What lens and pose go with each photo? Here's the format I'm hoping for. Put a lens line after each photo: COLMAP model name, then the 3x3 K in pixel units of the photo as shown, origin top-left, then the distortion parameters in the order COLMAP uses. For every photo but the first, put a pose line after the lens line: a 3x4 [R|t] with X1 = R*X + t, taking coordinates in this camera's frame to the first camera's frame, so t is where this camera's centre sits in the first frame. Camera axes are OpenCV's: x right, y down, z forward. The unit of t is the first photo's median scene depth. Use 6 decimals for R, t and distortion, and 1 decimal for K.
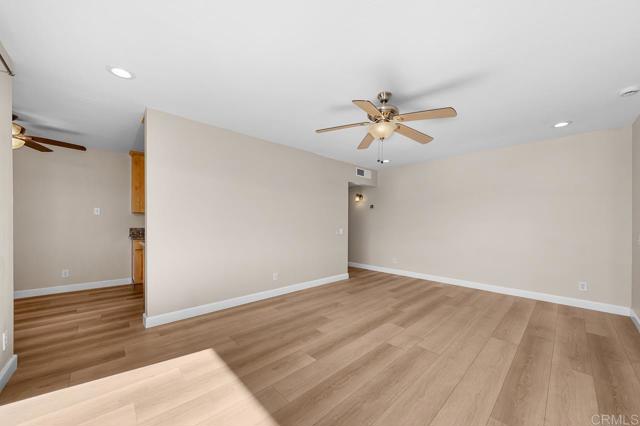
lens RADIAL K [[229.1, 0, 333.4], [0, 229.1, 224.7], [0, 0, 1]] dist [-0.000467, -0.000045]
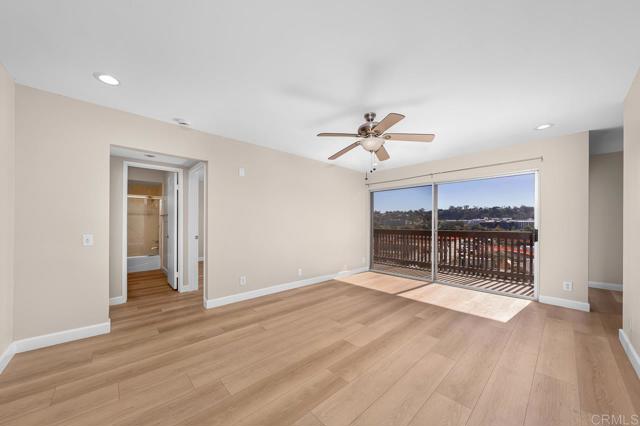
lens RADIAL K [[223.2, 0, 321.5], [0, 223.2, 223.6], [0, 0, 1]] dist [0.001017, 0.000105]
pose [[-0.998831, -0.010745, 0.047139, 0.318367], [-0.010378, 0.999914, 0.008018, -0.017425], [-0.047222, 0.007519, -0.998856, 1.670169]]
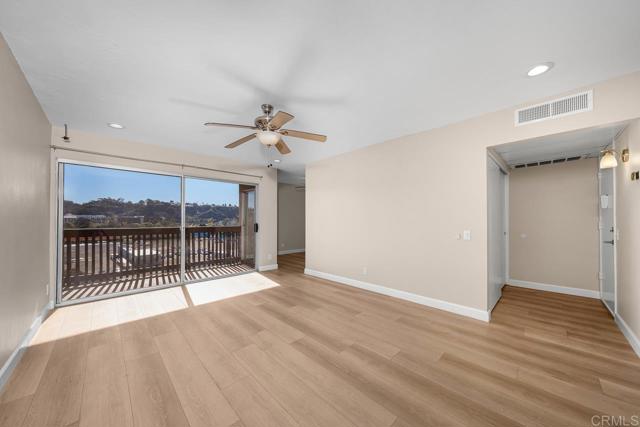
lens RADIAL K [[229.5, 0, 322.8], [0, 229.5, 223.7], [0, 0, 1]] dist [-0.000212, -0.000020]
pose [[-0.013778, 0.006937, -0.999881, 1.034393], [-0.008018, 0.999943, 0.007048, -0.007340], [0.999873, 0.008114, -0.013721, 0.997757]]
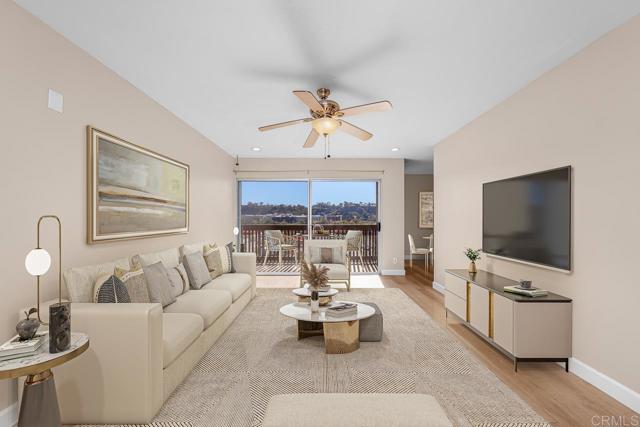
lens RADIAL K [[227.5, 0, 316.8], [0, 227.5, 220.5], [0, 0, 1]] dist [0.000112, -0.000002]
pose [[-0.715475, -0.003087, -0.698631, 0.718809], [-0.012469, 0.999887, 0.008351, -0.014660], [0.698527, 0.014686, -0.715433, 1.310439]]
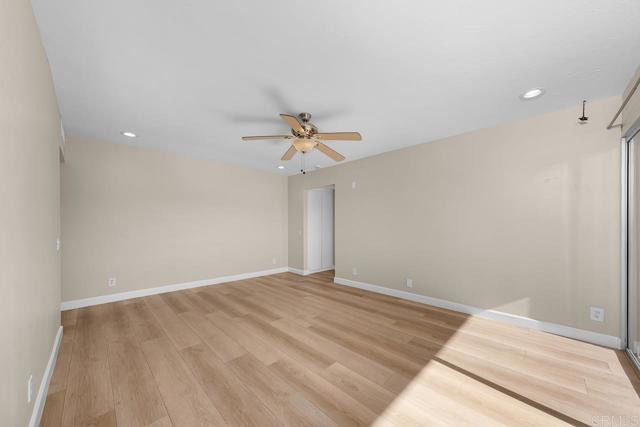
lens RADIAL K [[229.5, 0, 322.8], [0, 229.5, 223.7], [0, 0, 1]] dist [-0.000212, -0.000020]
pose [[0.003471, 0.003280, 0.999989, -0.723021], [0.006926, 0.999971, -0.003304, -0.007950], [-0.999970, 0.006937, 0.003448, 0.702334]]
